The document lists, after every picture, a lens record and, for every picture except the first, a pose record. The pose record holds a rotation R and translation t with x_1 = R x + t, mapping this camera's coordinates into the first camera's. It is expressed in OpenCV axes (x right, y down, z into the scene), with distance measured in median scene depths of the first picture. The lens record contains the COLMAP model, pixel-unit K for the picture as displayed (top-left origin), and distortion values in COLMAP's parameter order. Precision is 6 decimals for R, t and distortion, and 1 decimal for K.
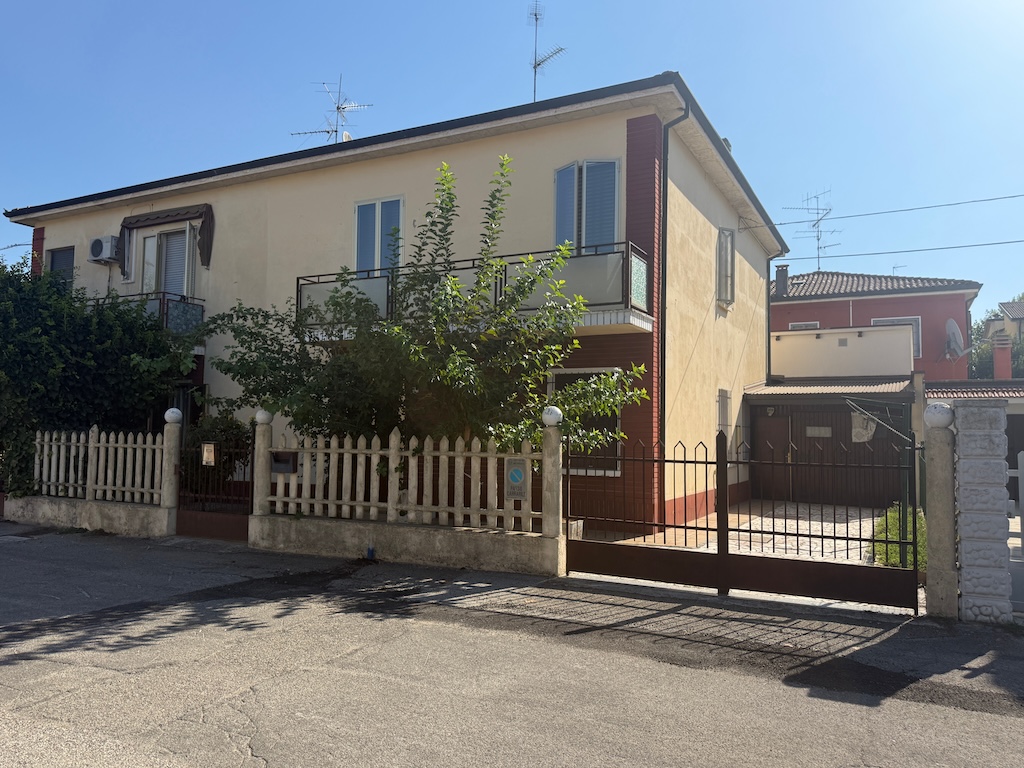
lens RADIAL K [[760.0, 0, 511.6], [0, 760.0, 379.7], [0, 0, 1]] dist [0.040928, -0.058548]
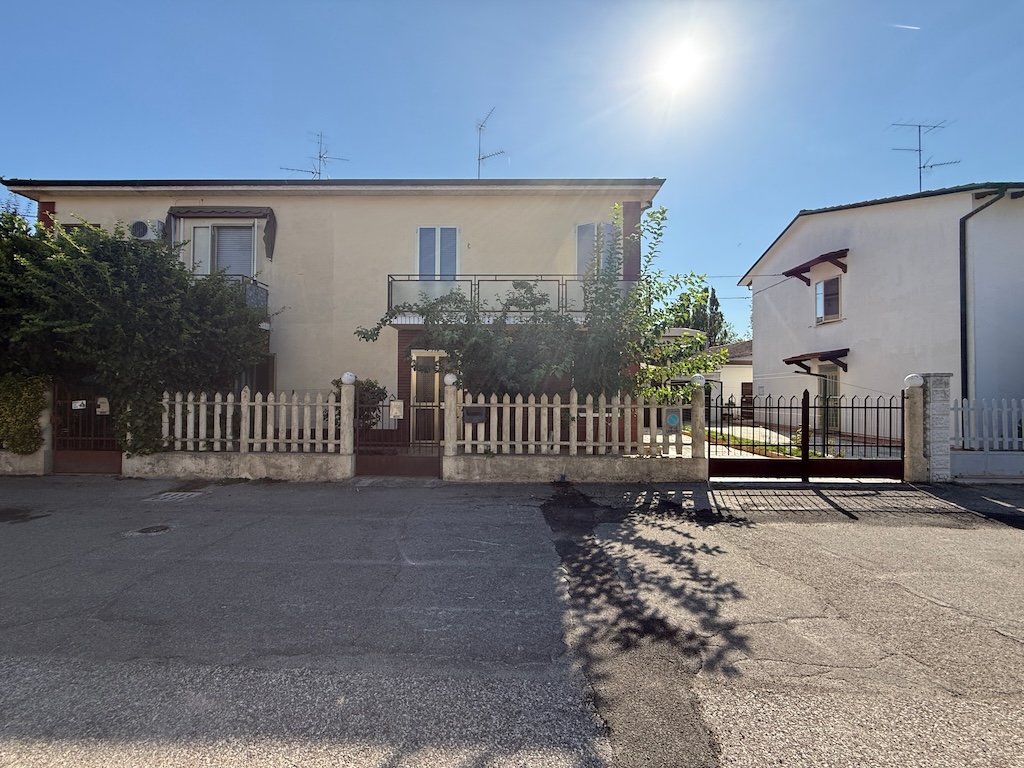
lens RADIAL K [[416.1, 0, 512.8], [0, 416.1, 387.0], [0, 0, 1]] dist [-0.004044, 0.000547]
pose [[0.894655, -0.000965, 0.446756, -0.509680], [-0.026636, 0.998104, 0.055495, 0.017608], [-0.445963, -0.061548, 0.892933, 0.306362]]
